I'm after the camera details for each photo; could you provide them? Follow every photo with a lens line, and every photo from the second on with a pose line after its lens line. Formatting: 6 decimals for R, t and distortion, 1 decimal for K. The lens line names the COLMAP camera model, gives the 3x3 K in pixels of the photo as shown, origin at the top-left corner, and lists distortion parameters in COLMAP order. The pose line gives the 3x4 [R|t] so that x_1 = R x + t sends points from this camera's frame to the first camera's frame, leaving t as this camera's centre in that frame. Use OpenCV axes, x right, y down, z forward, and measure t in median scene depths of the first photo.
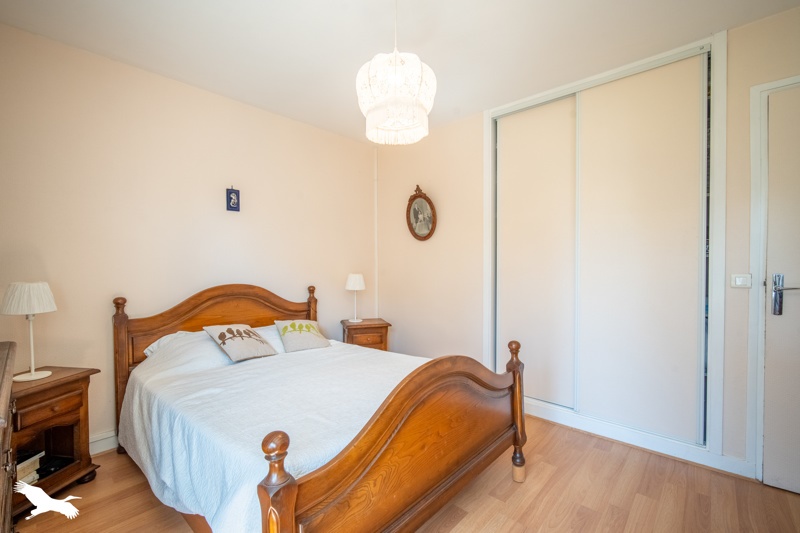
lens RADIAL K [[345.2, 0, 400.0], [0, 345.2, 266.5], [0, 0, 1]] dist [-0.000347, -0.000028]
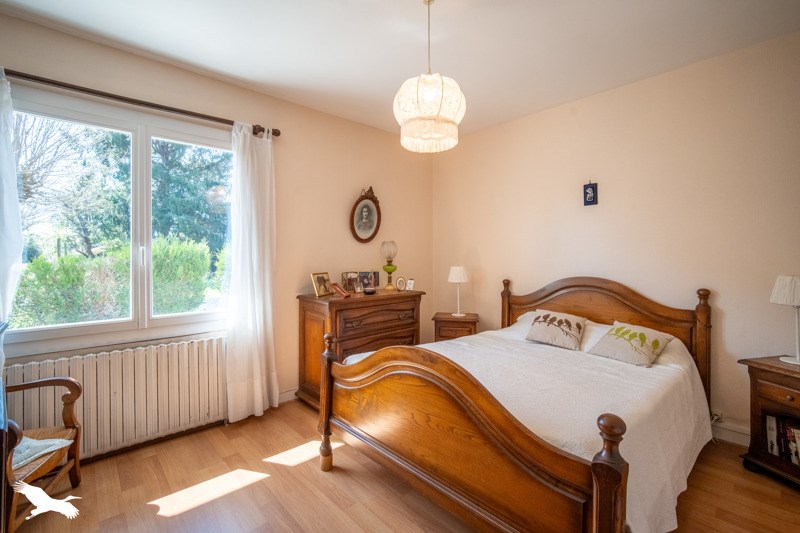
lens RADIAL K [[362.7, 0, 399.4], [0, 362.7, 257.4], [0, 0, 1]] dist [0.000303, 0.000030]
pose [[-0.094441, 0.004180, -0.995522, 0.701182], [-0.003231, 0.999985, 0.004505, -0.010593], [0.995525, 0.003642, -0.094426, 0.597861]]
